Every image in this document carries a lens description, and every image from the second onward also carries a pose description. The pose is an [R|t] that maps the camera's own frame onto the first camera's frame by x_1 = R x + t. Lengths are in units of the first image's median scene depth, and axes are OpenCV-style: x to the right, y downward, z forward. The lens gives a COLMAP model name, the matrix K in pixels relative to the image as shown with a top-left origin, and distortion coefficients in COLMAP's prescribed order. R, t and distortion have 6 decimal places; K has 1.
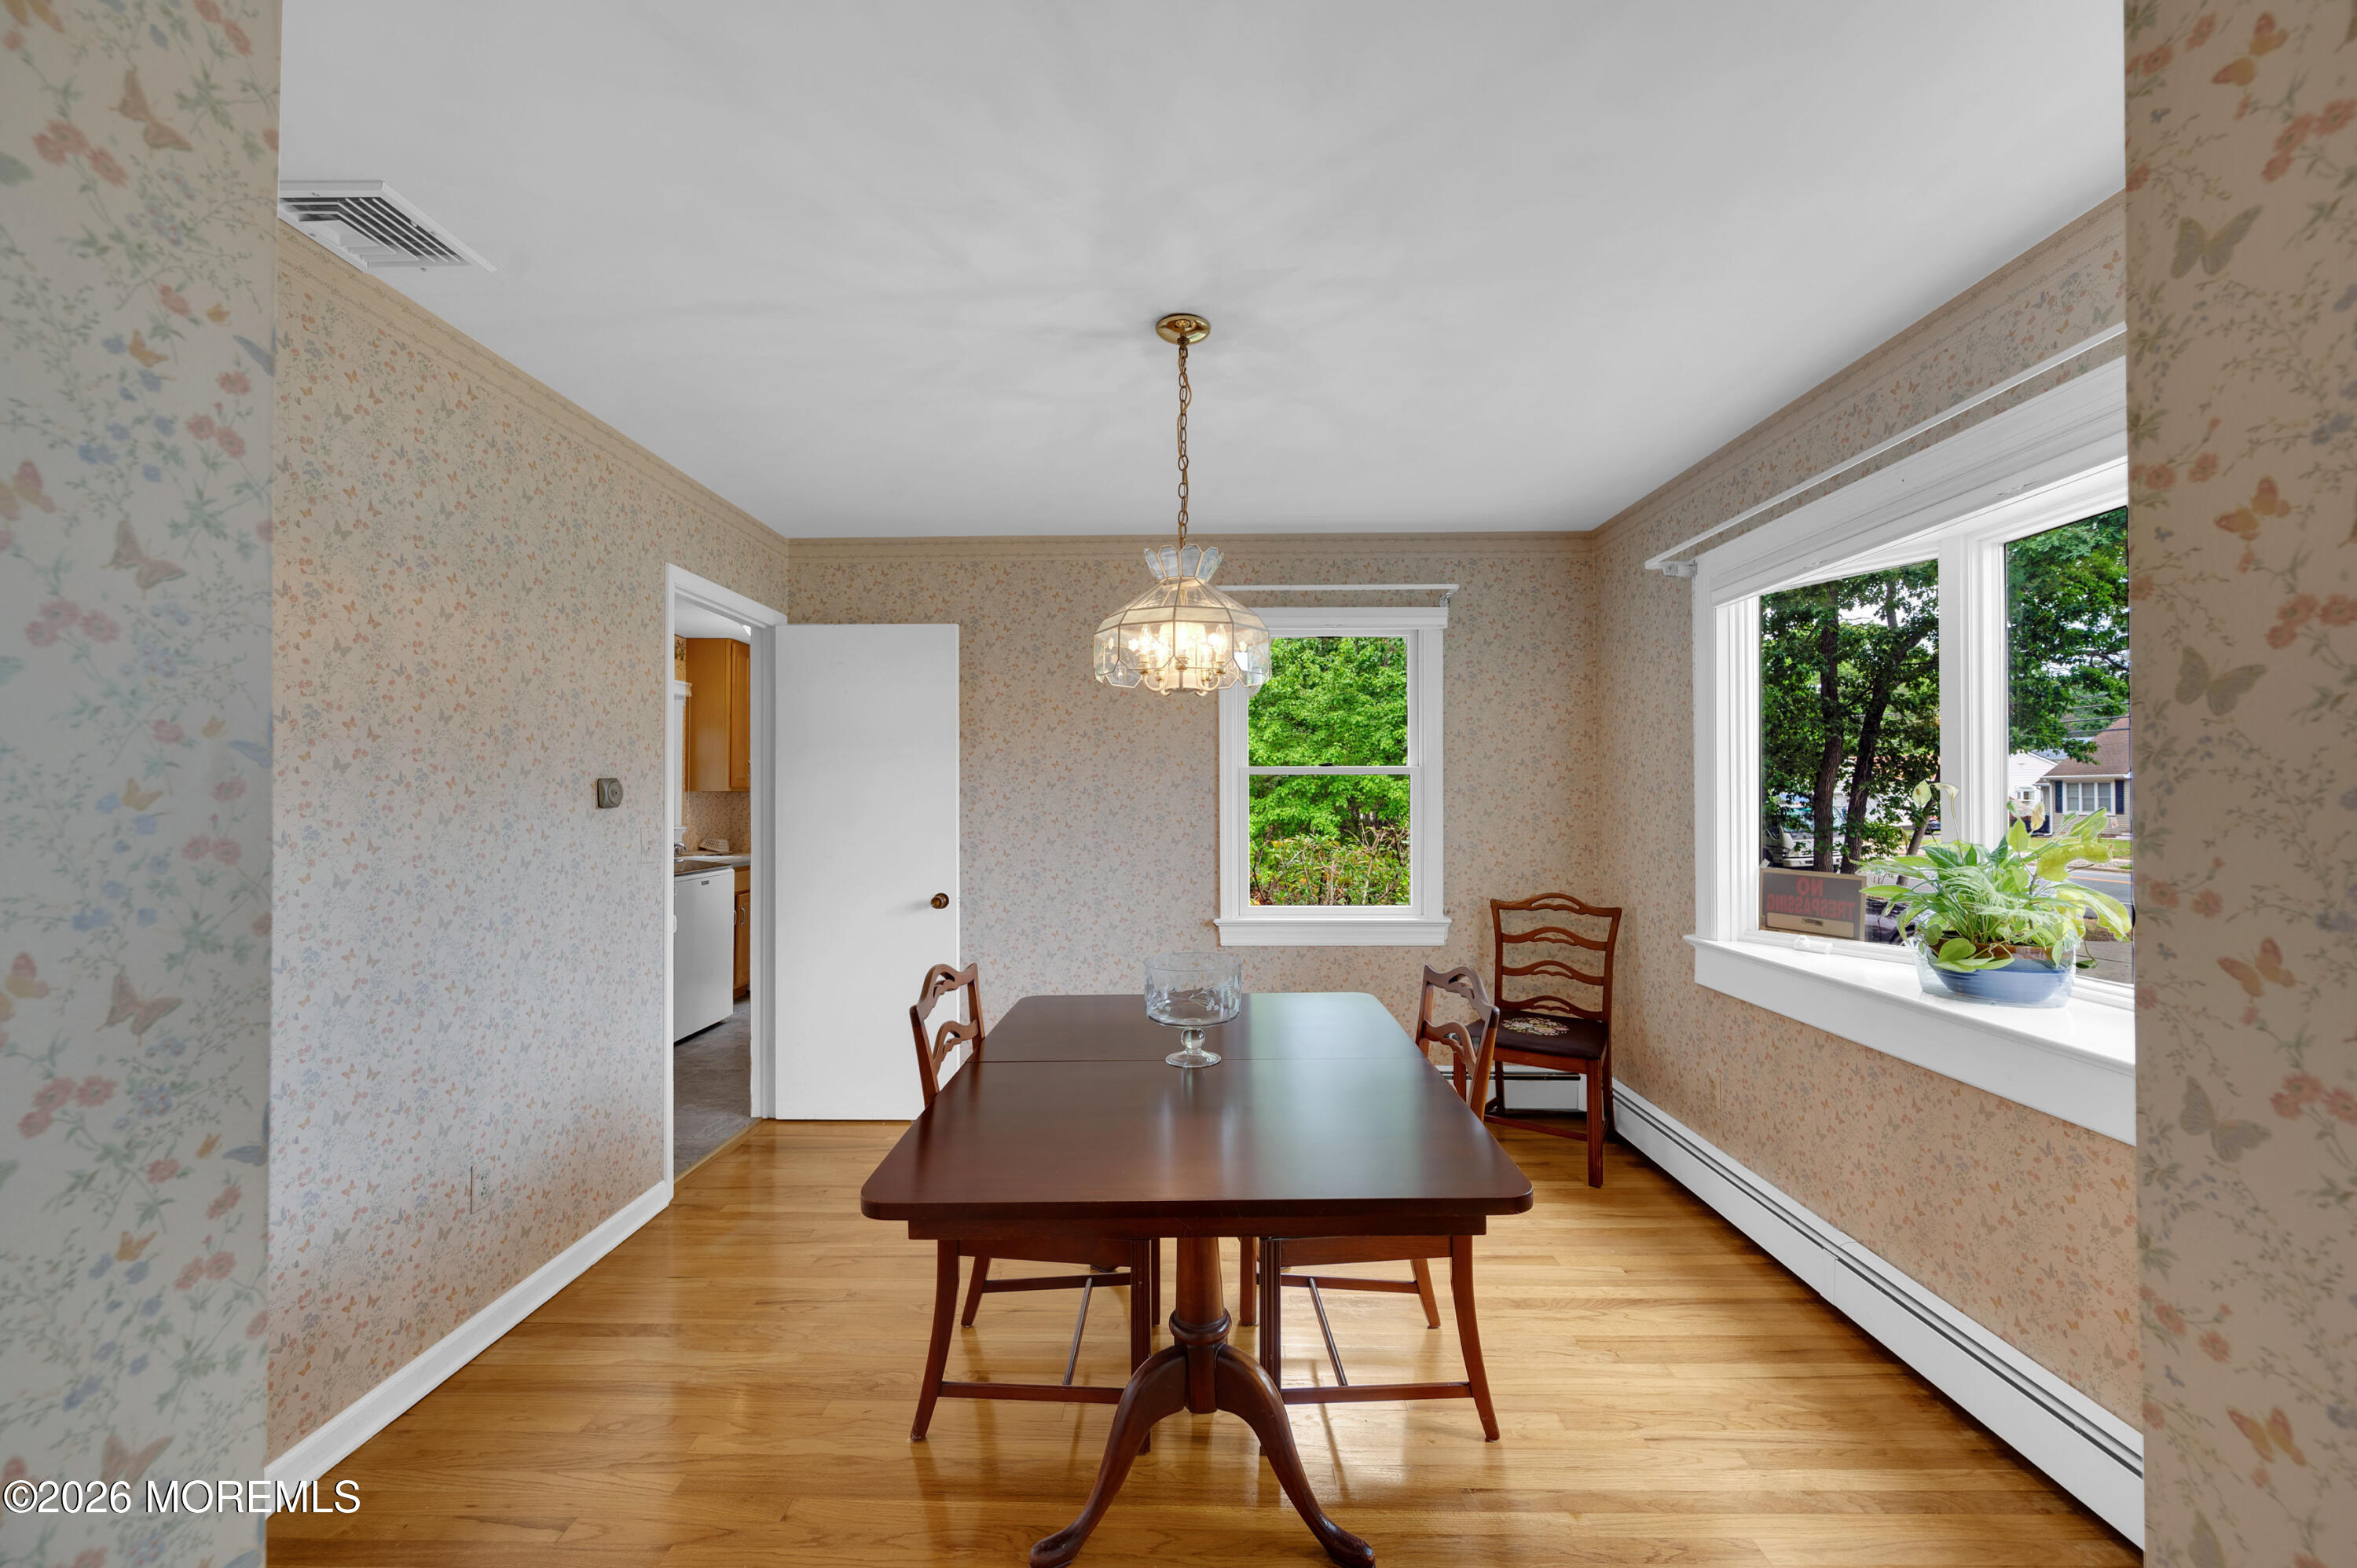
lens RADIAL K [[965.2, 0, 1197.4], [0, 965.2, 784.5], [0, 0, 1]] dist [-0.001047, -0.000037]
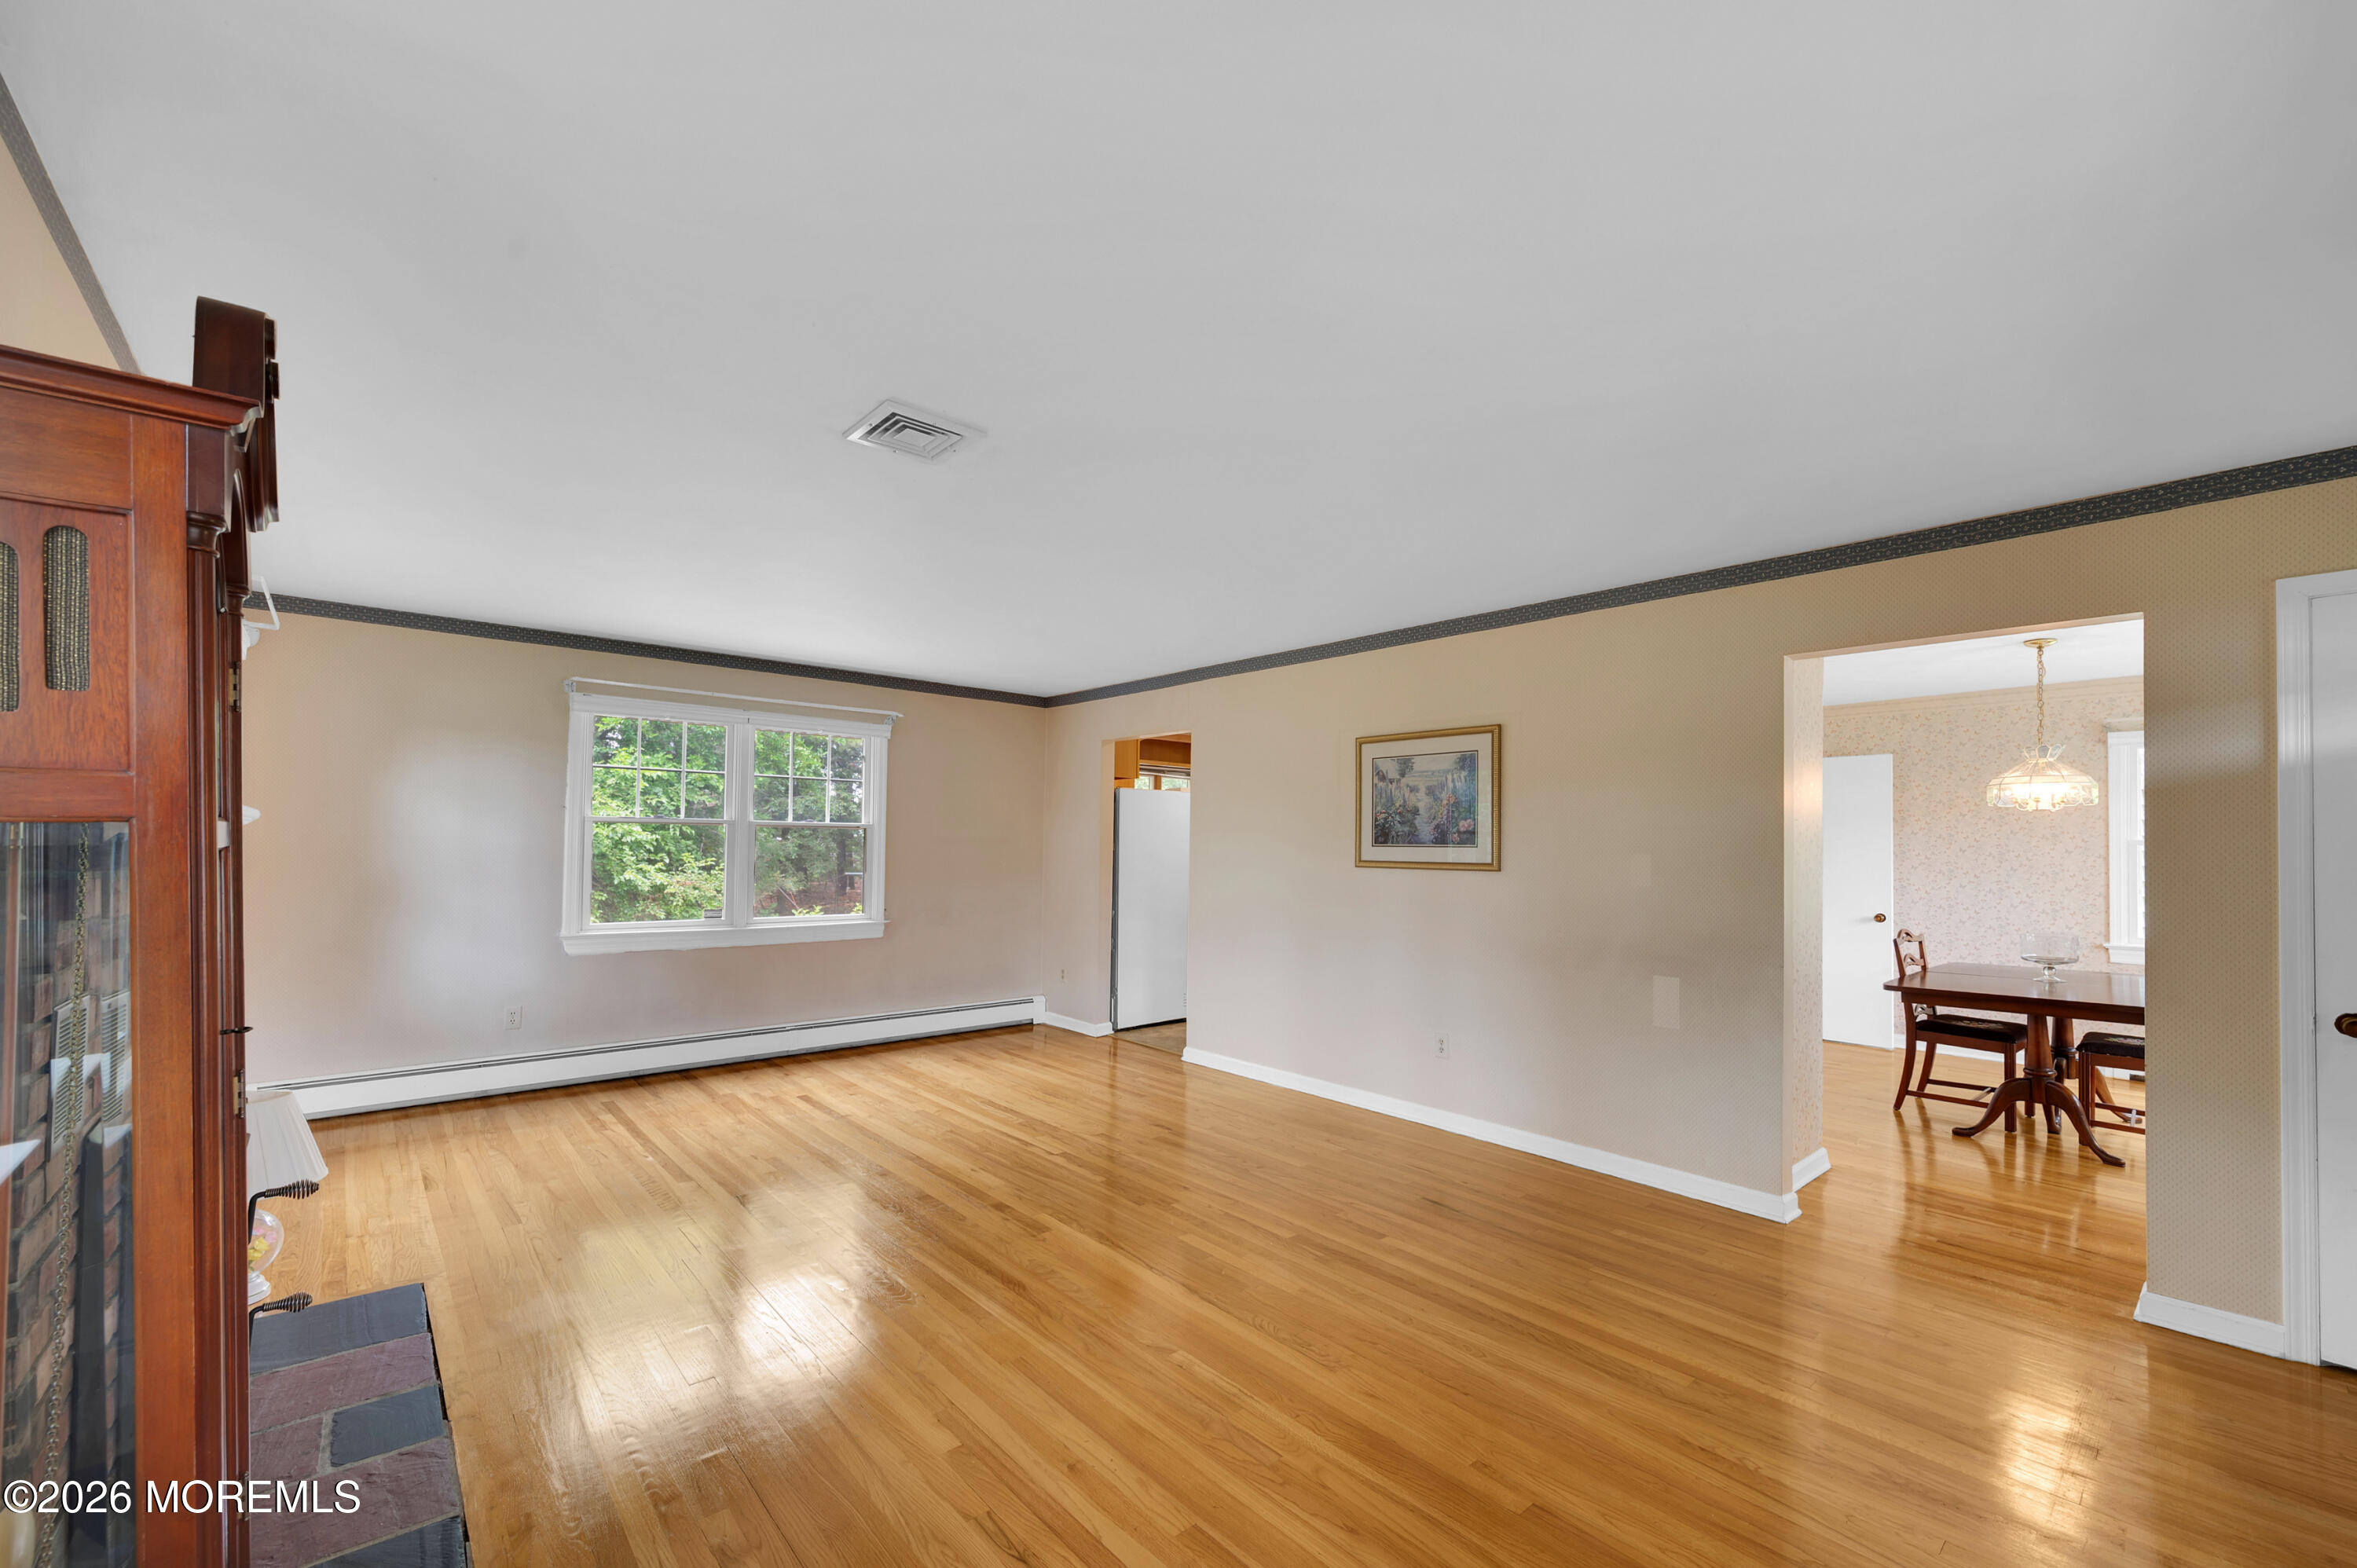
lens RADIAL K [[973.9, 0, 1174.5], [0, 973.9, 833.5], [0, 0, 1]] dist [-0.001124, -0.000145]
pose [[0.674153, -0.001975, -0.738589, 0.163306], [-0.004228, 0.999970, -0.006533, -0.012235], [0.738579, 0.007527, 0.674125, -1.081273]]
